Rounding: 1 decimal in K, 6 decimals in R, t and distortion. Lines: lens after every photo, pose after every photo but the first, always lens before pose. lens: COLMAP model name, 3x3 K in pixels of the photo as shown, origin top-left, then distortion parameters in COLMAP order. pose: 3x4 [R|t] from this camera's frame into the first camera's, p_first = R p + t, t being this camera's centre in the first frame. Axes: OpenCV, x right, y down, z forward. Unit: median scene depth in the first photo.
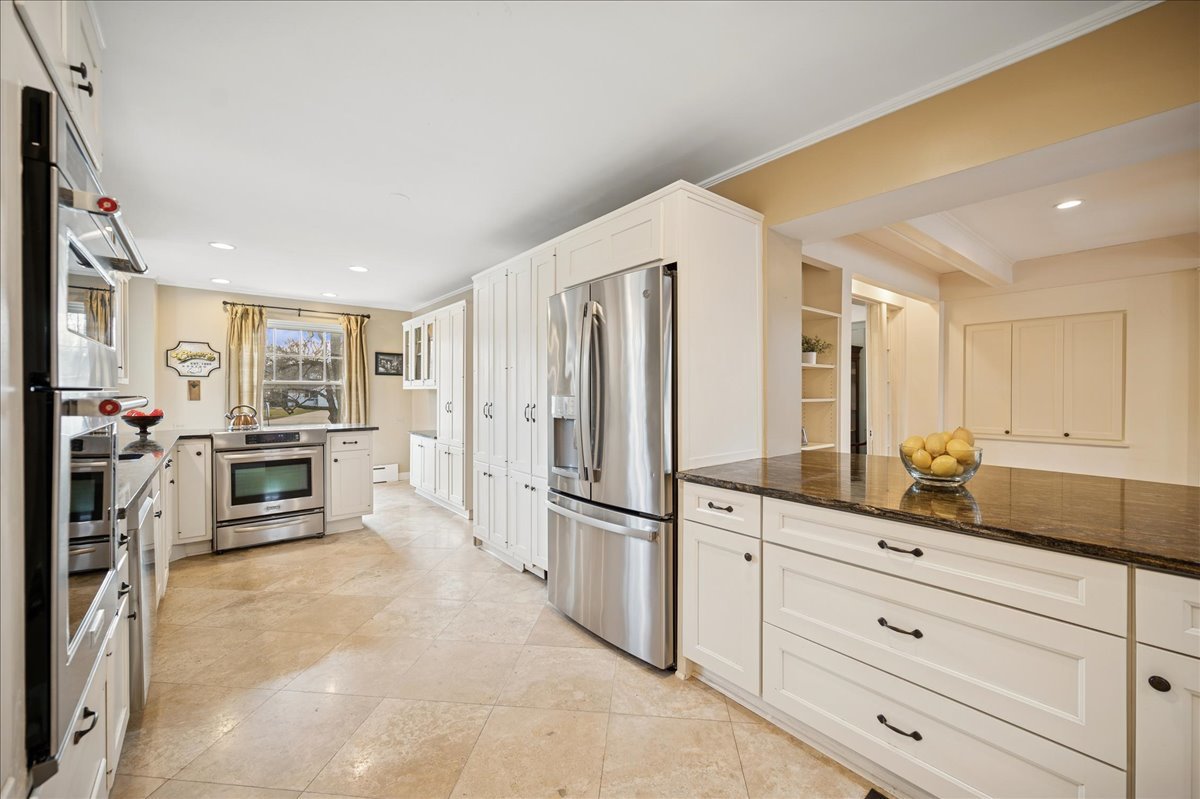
lens RADIAL K [[473.9, 0, 605.8], [0, 473.9, 398.7], [0, 0, 1]] dist [-0.000453, -0.000522]
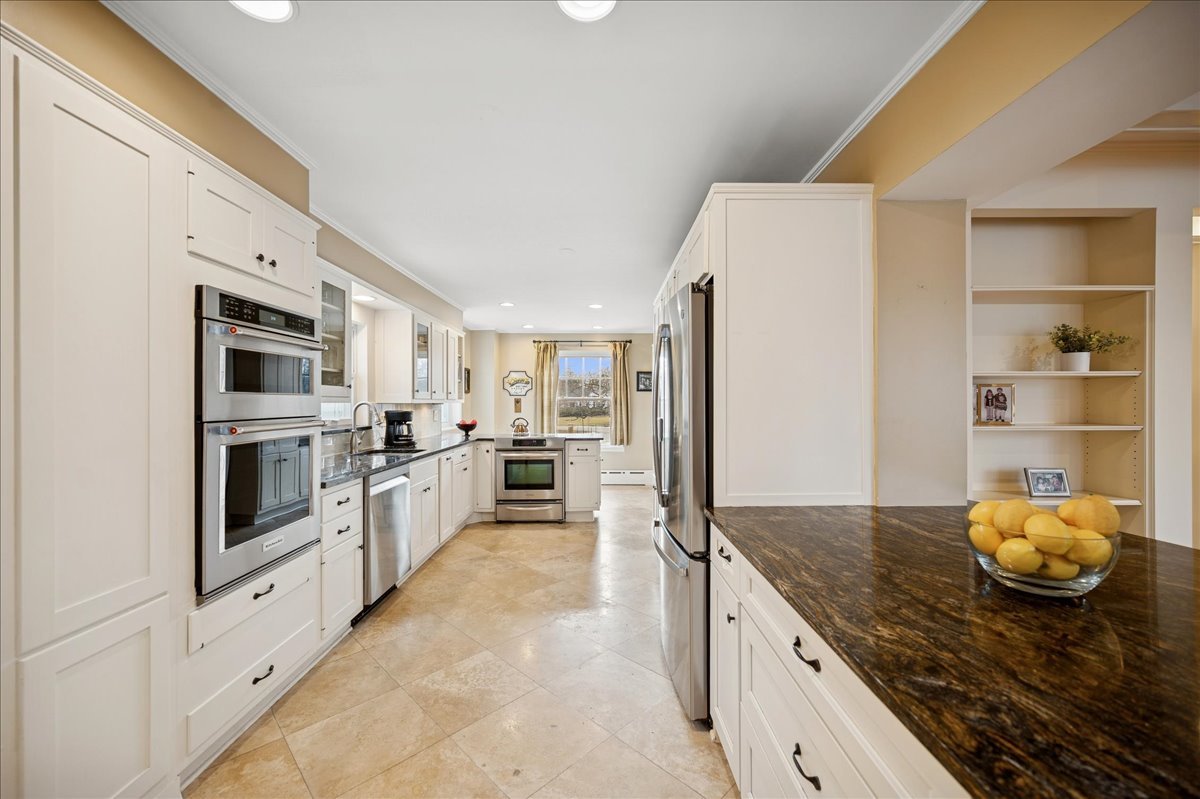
lens RADIAL K [[473.9, 0, 602.8], [0, 473.9, 402.1], [0, 0, 1]] dist [-0.000453, -0.000522]
pose [[0.774597, -0.002965, -0.632448, 0.286423], [-0.005134, 0.999927, -0.010975, -0.017454], [0.632434, 0.011748, 0.774525, 0.086470]]
